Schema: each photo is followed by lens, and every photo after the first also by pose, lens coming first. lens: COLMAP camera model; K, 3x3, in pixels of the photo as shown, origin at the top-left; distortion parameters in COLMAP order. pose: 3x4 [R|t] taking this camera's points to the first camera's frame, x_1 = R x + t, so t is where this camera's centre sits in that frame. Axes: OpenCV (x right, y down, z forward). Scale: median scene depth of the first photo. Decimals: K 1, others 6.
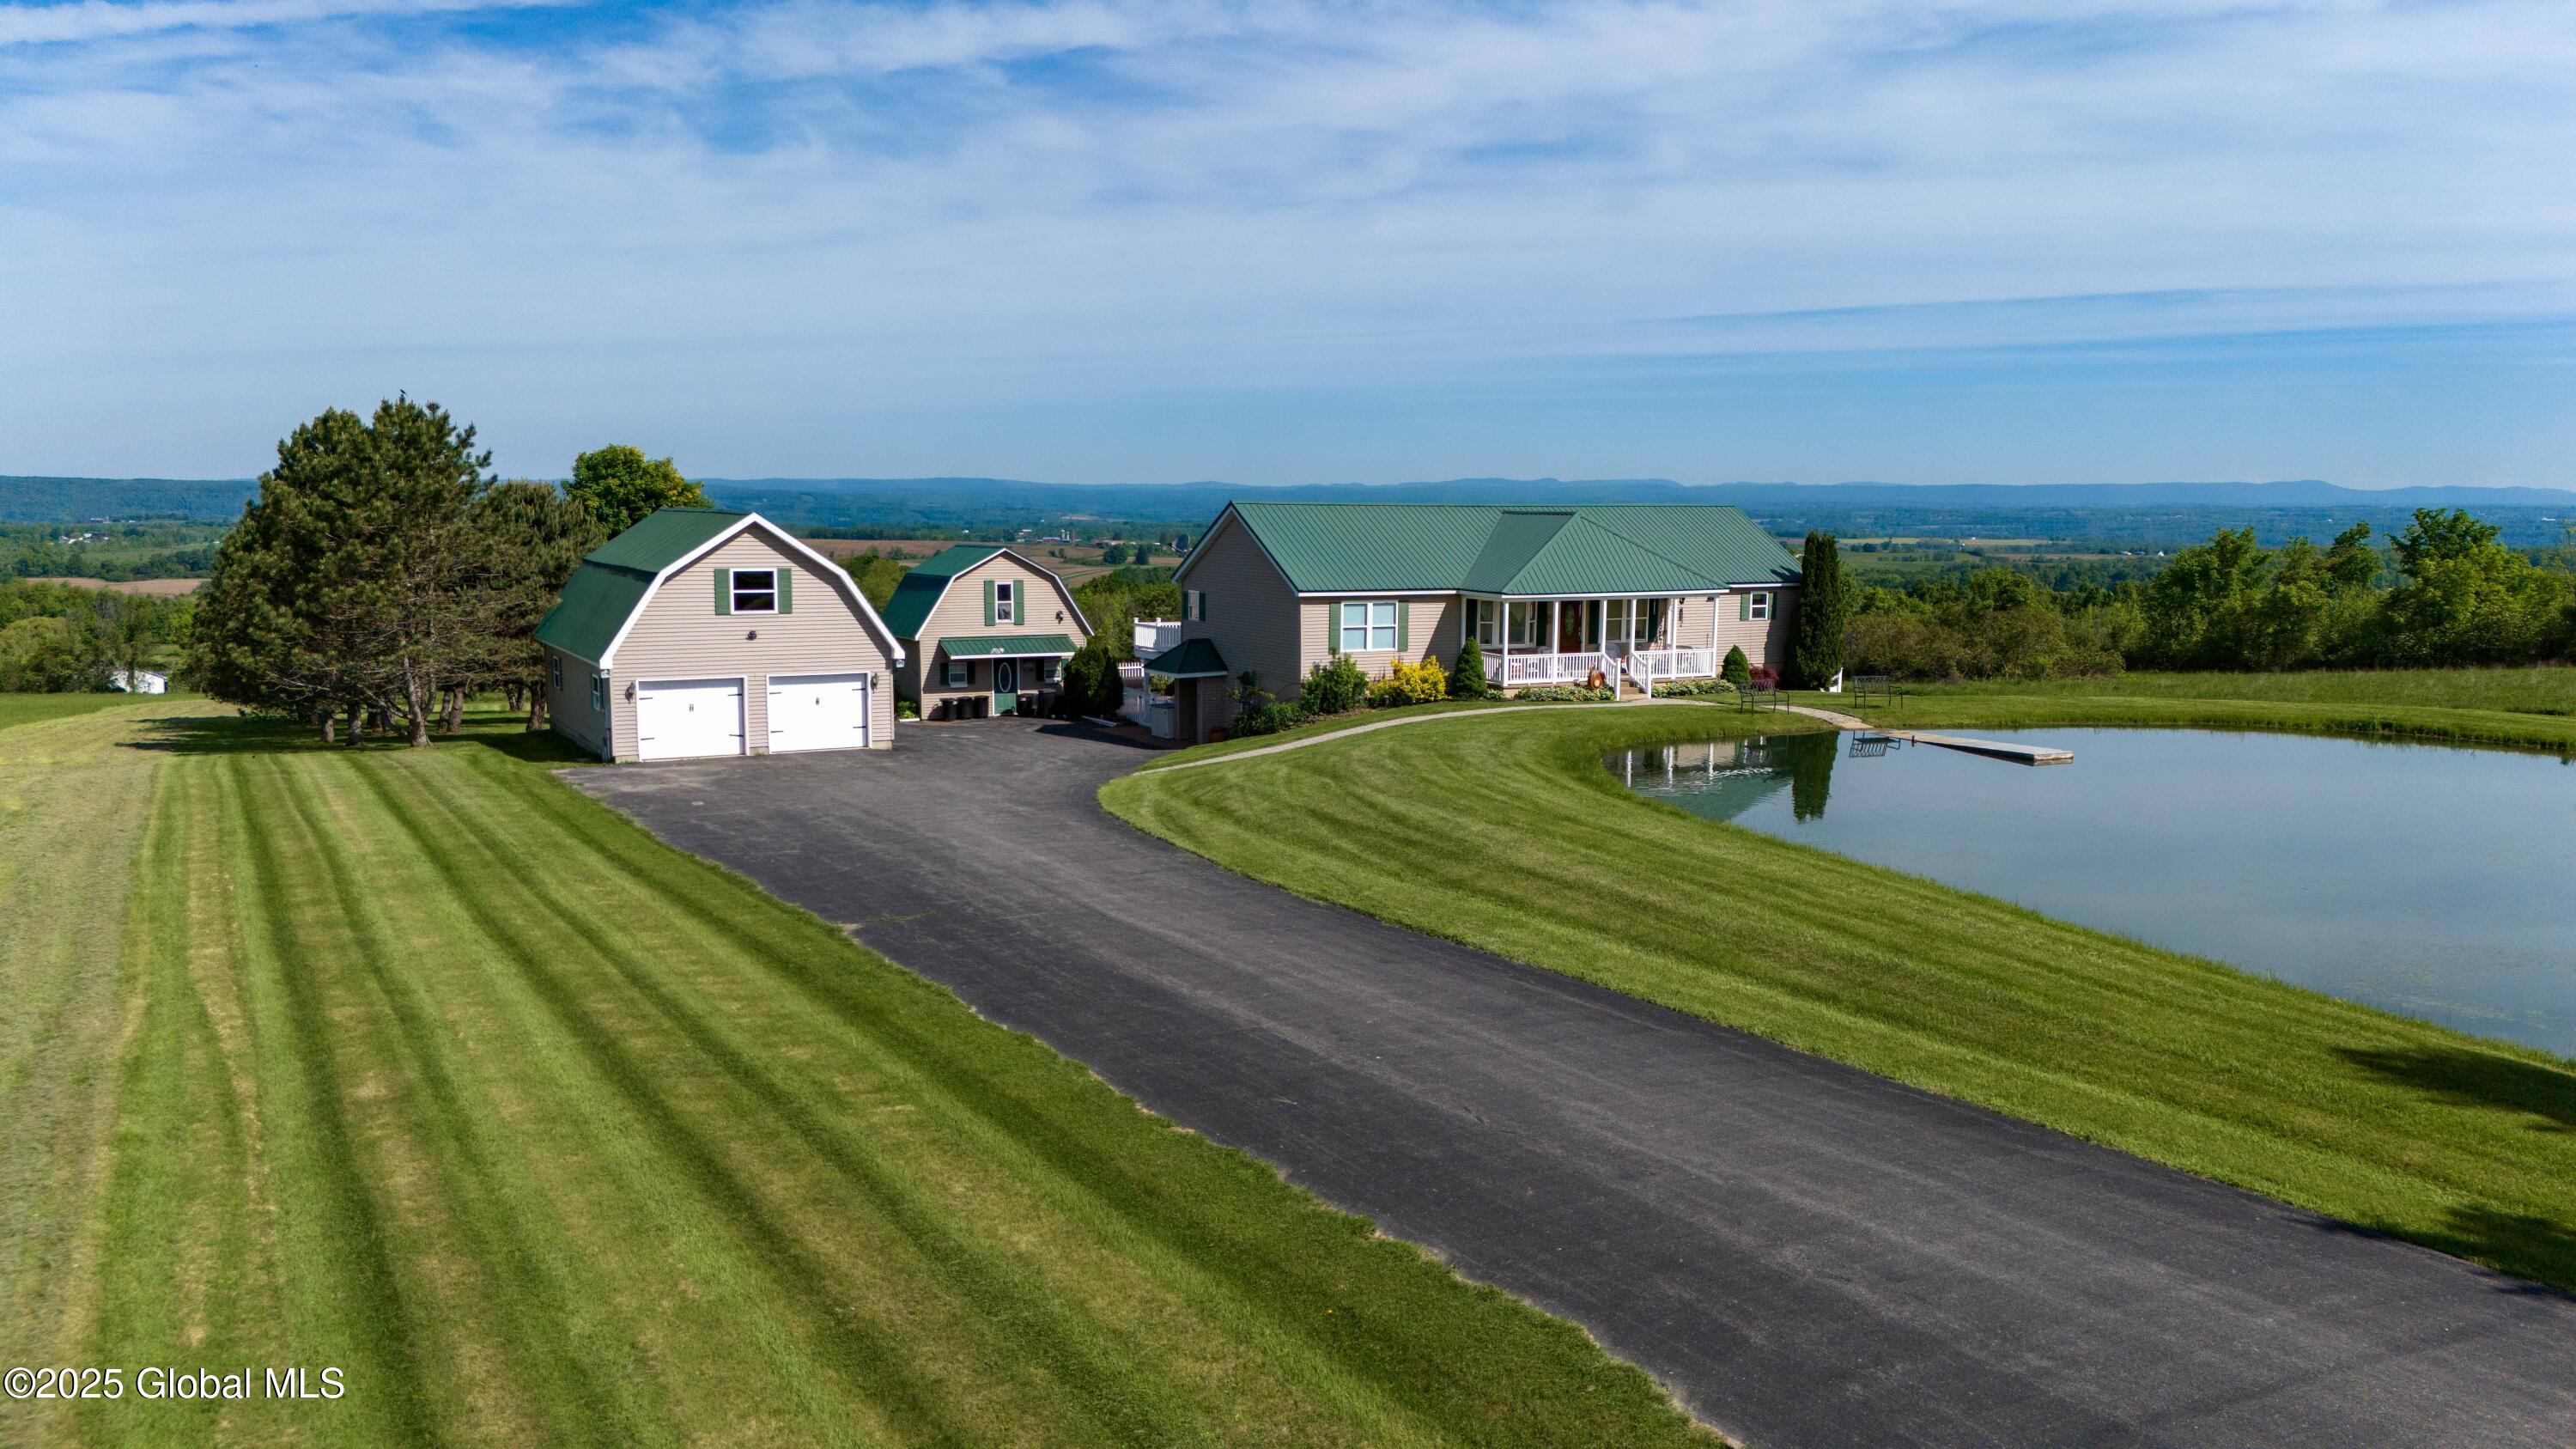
lens RADIAL K [[1882.7, 0, 1293.7], [0, 1882.7, 749.1], [0, 0, 1]] dist [0.066608, -0.060070]
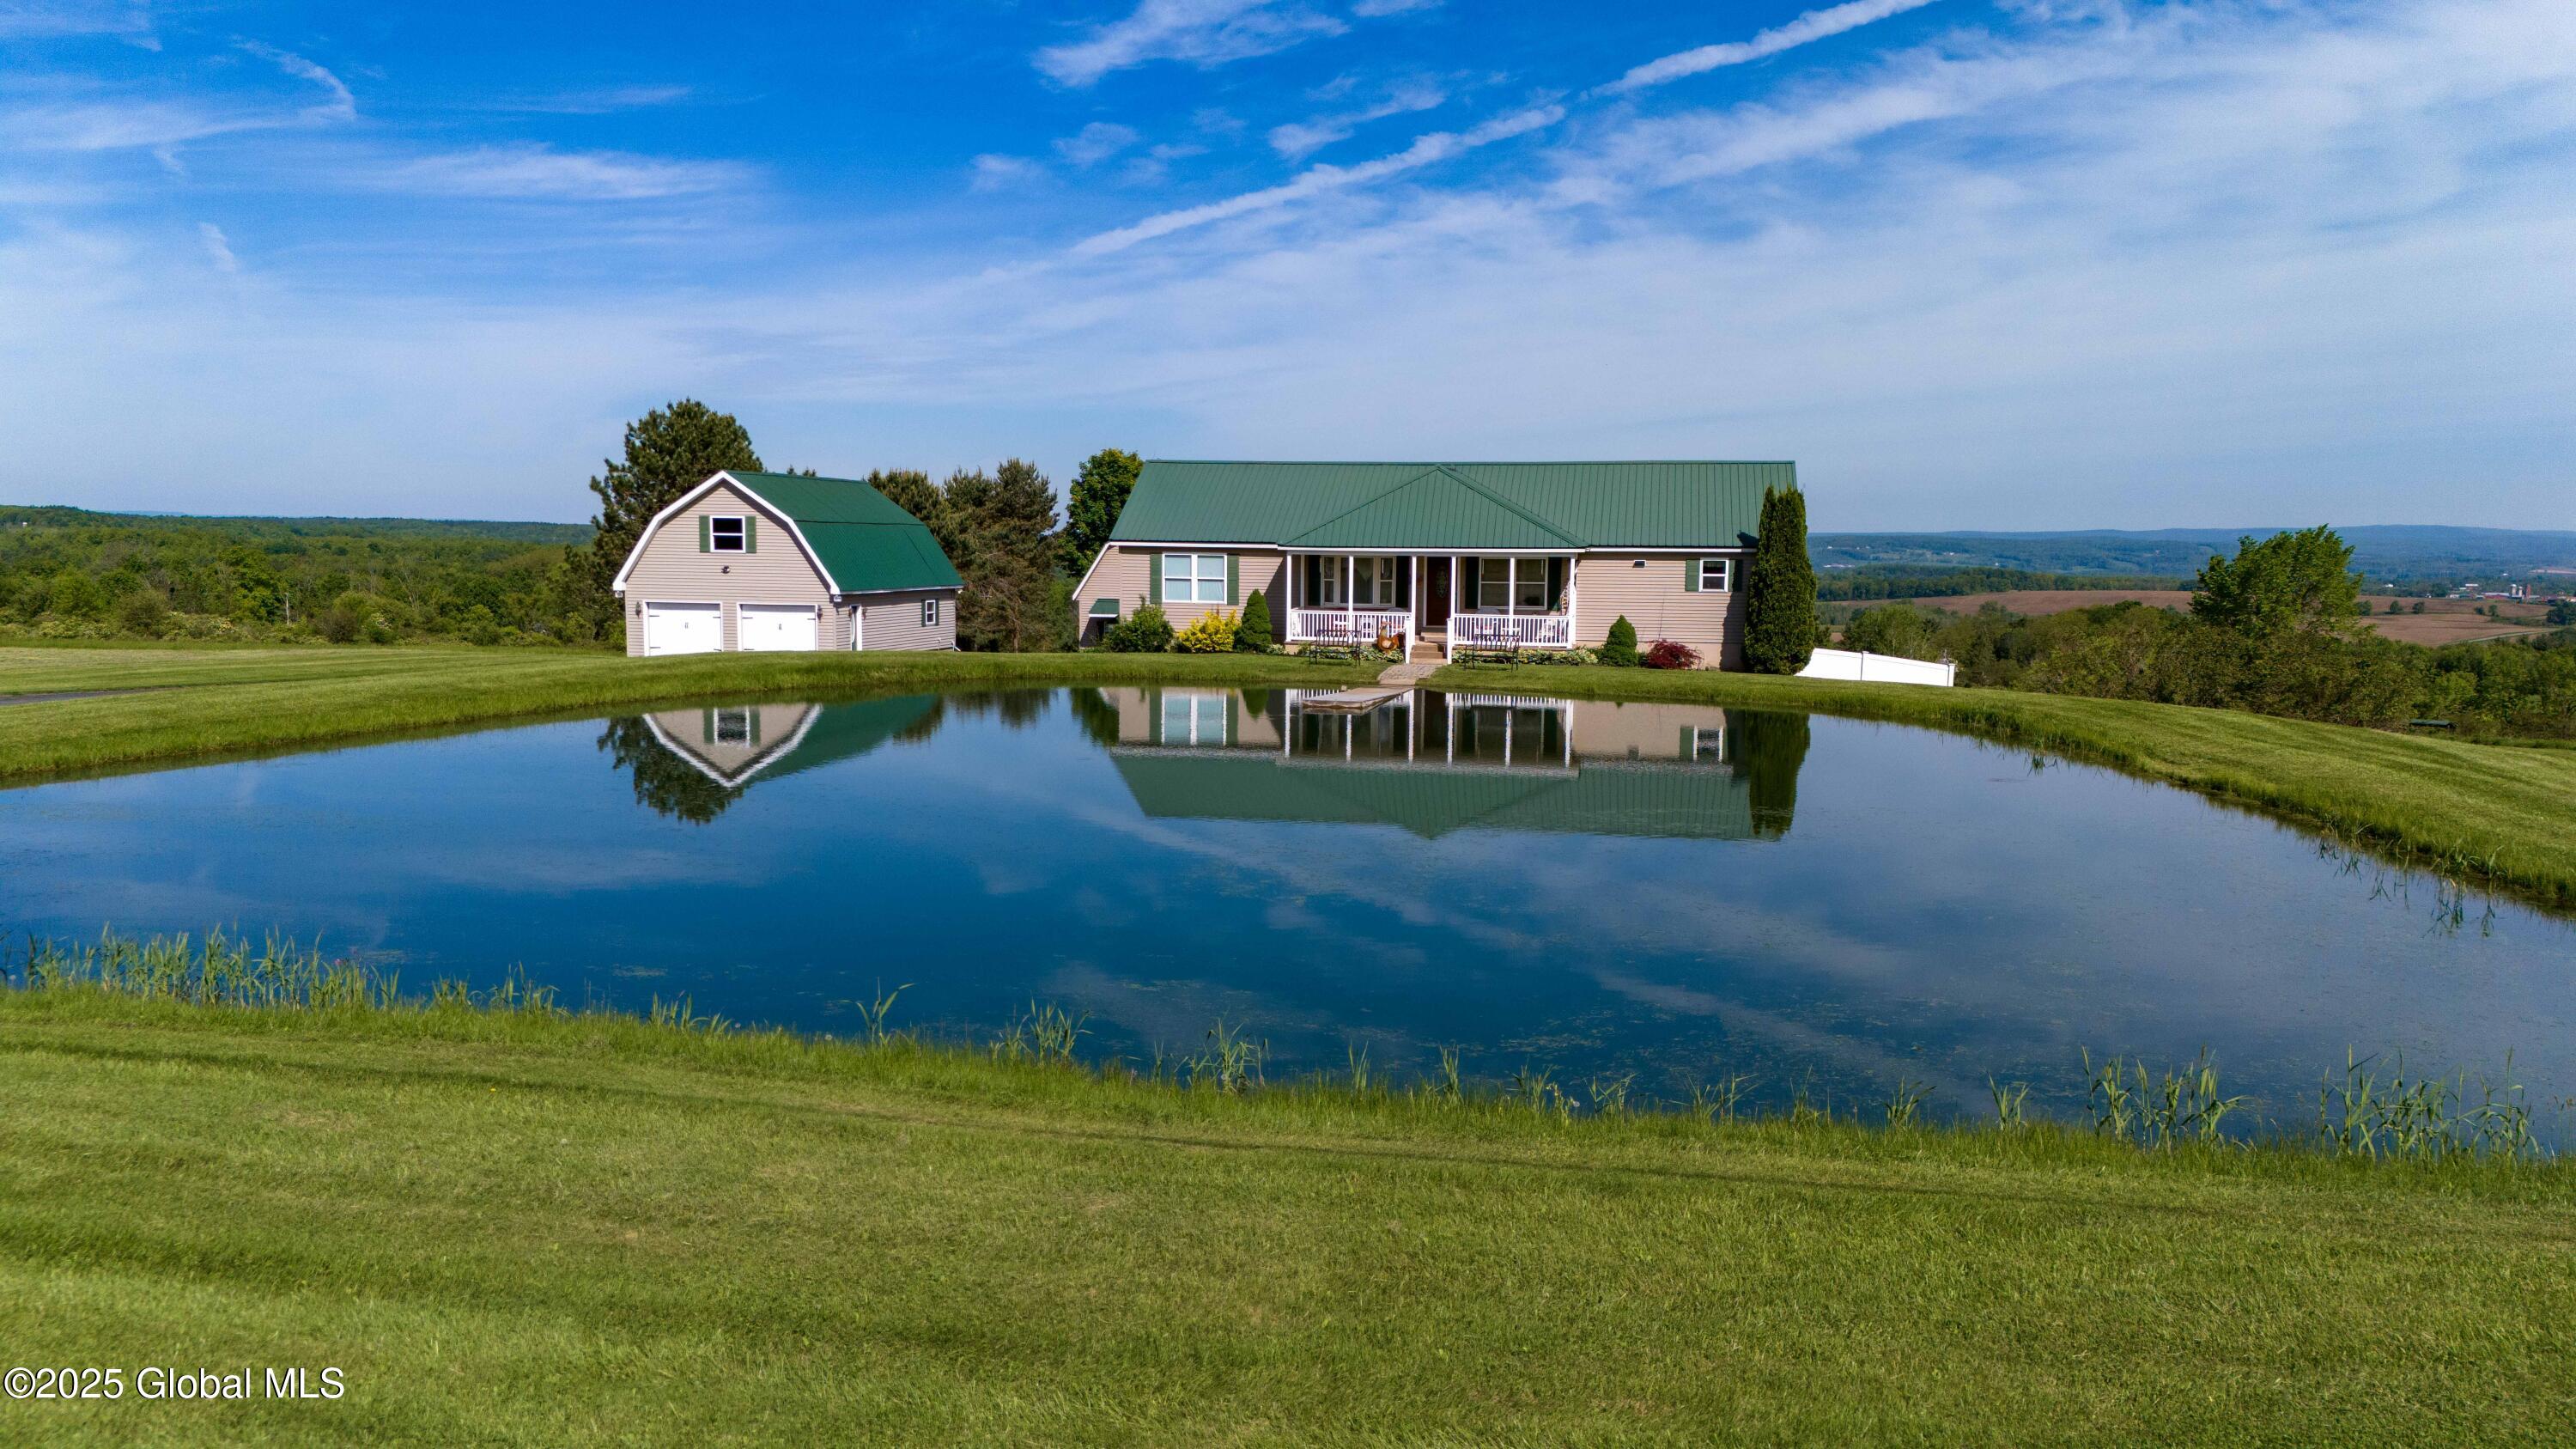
lens RADIAL K [[1882.7, 0, 1297.5], [0, 1882.7, 726.1], [0, 0, 1]] dist [0.066608, -0.060070]
pose [[0.766638, 0.063335, -0.638949, 0.696685], [-0.088372, 0.996061, -0.007298, 0.016019], [0.635969, 0.062060, 0.769215, 0.244905]]
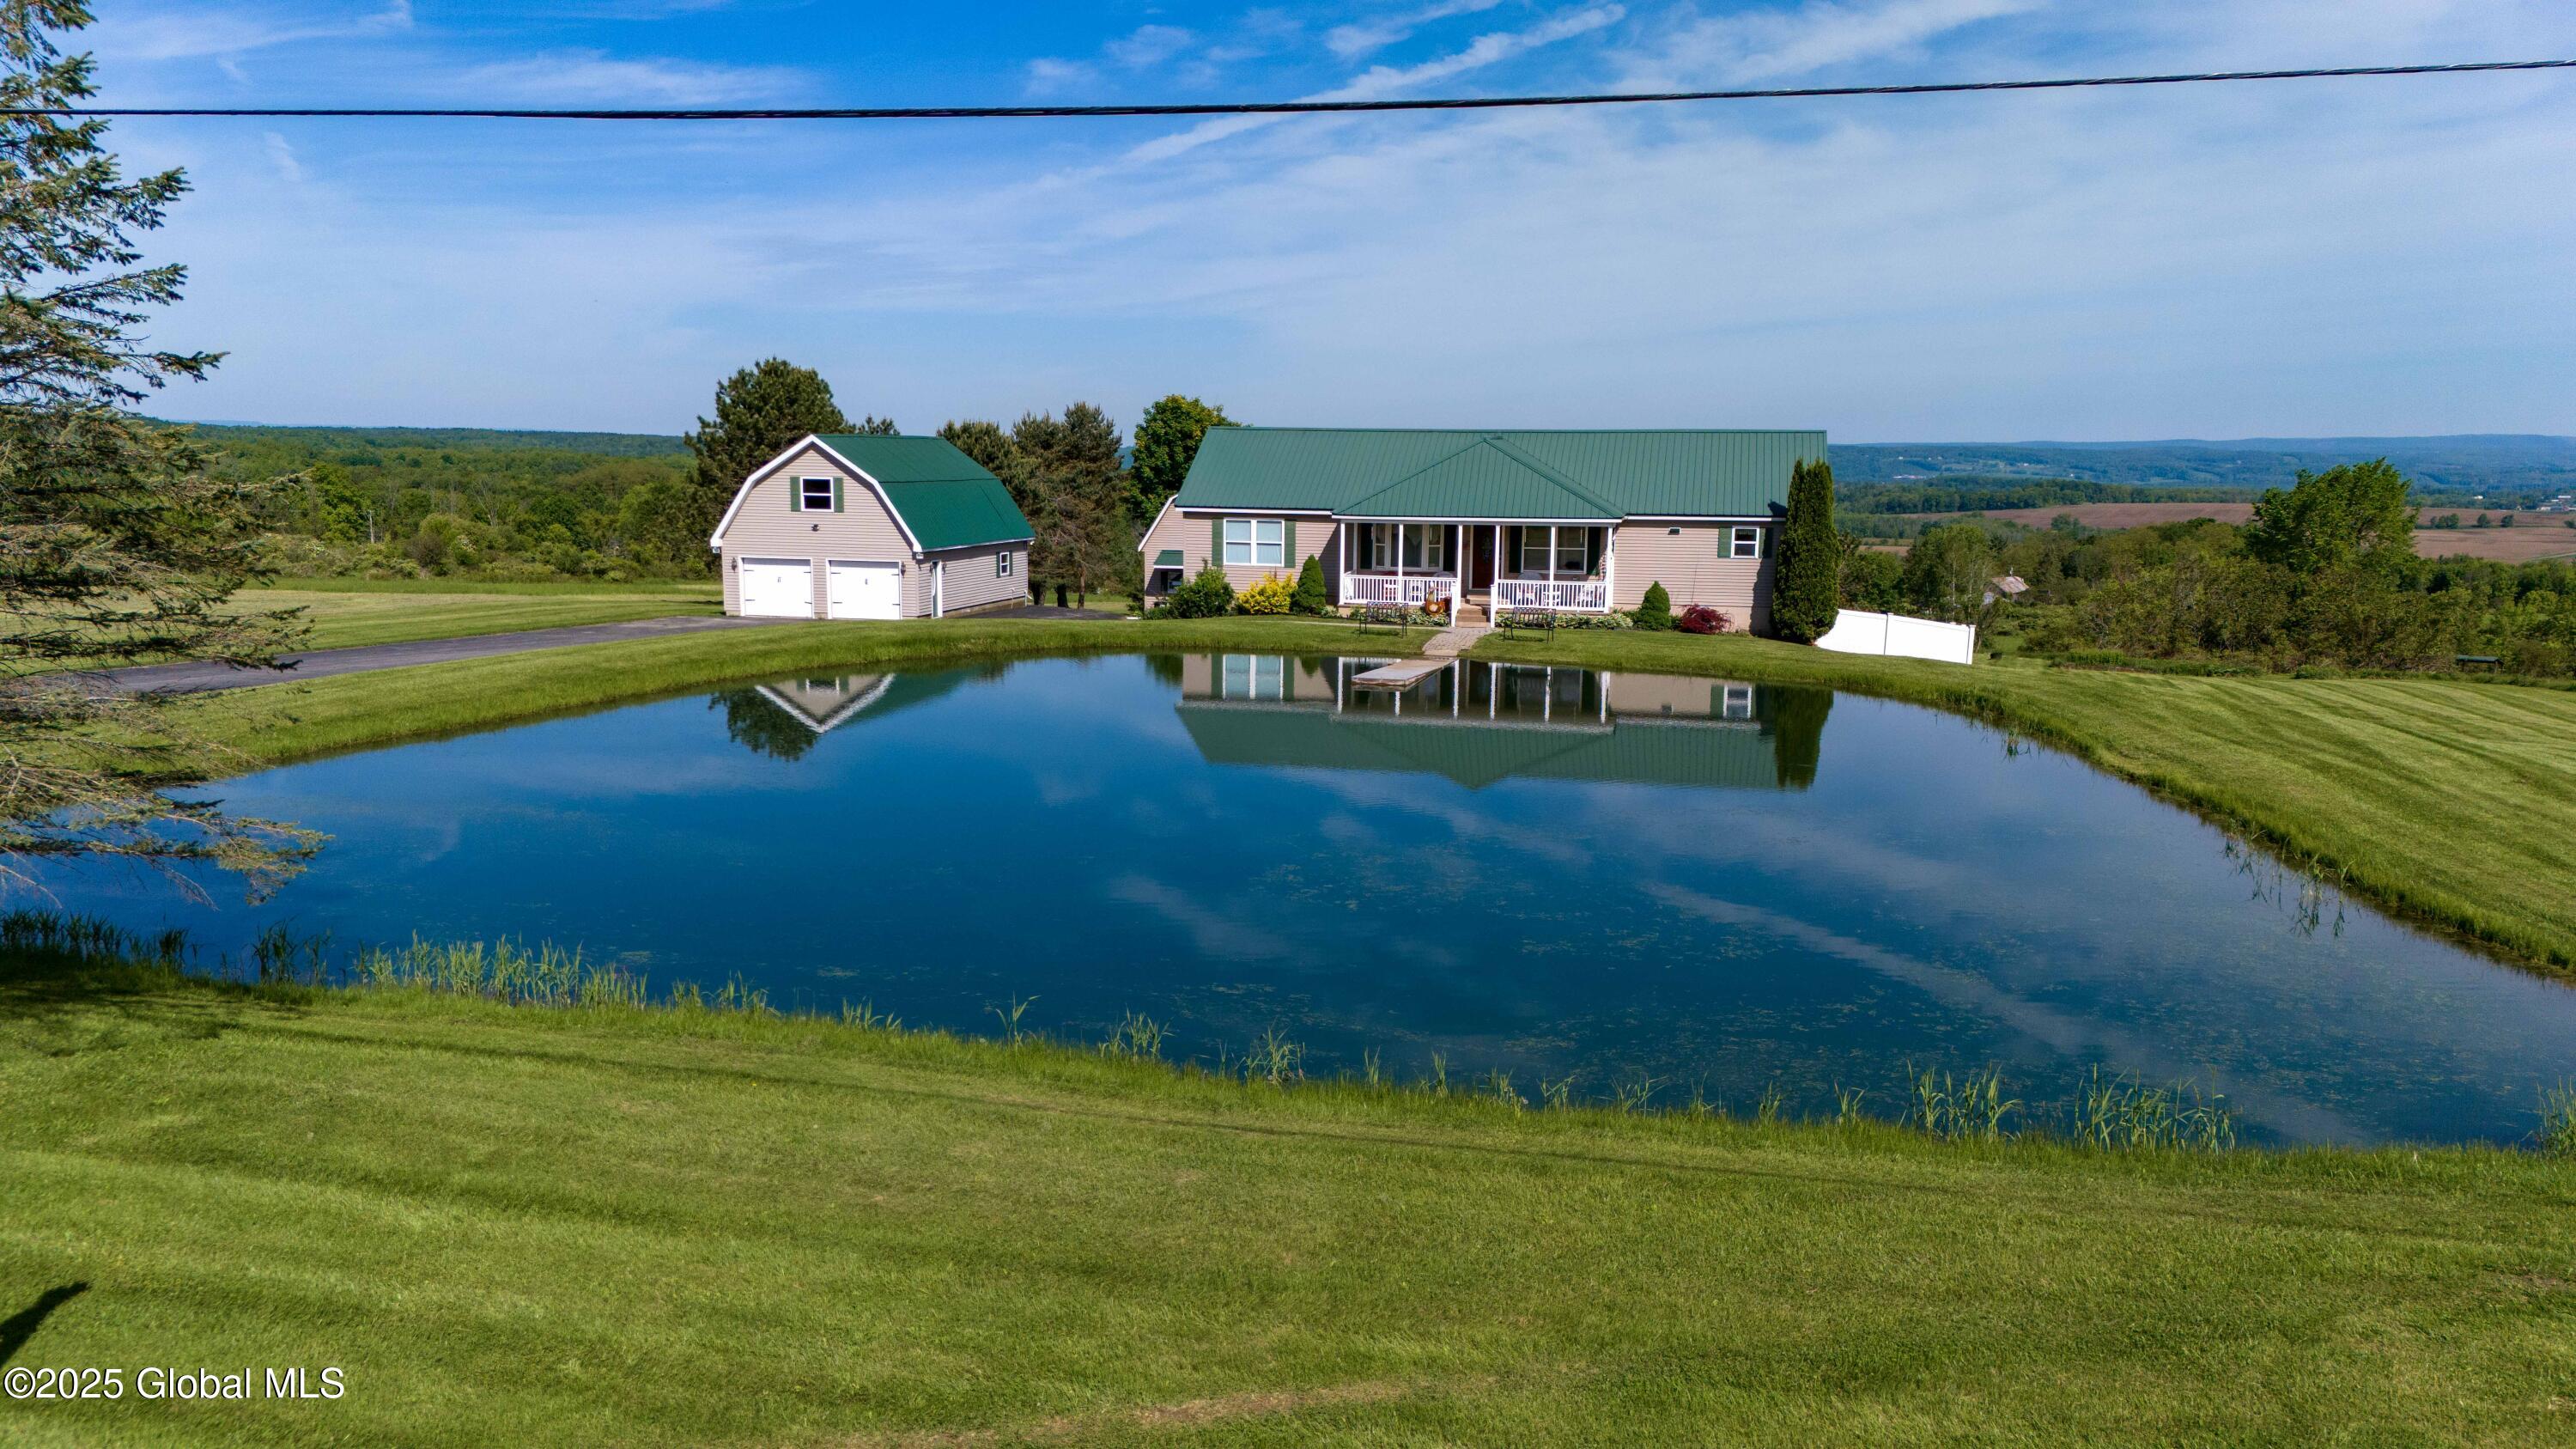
lens RADIAL K [[1882.7, 0, 1297.0], [0, 1882.7, 725.8], [0, 0, 1]] dist [0.066608, -0.060070]
pose [[0.745404, 0.096801, -0.659547, 0.738465], [-0.092101, 0.994867, 0.041926, -0.007280], [0.660220, 0.029493, 0.750493, 0.197492]]
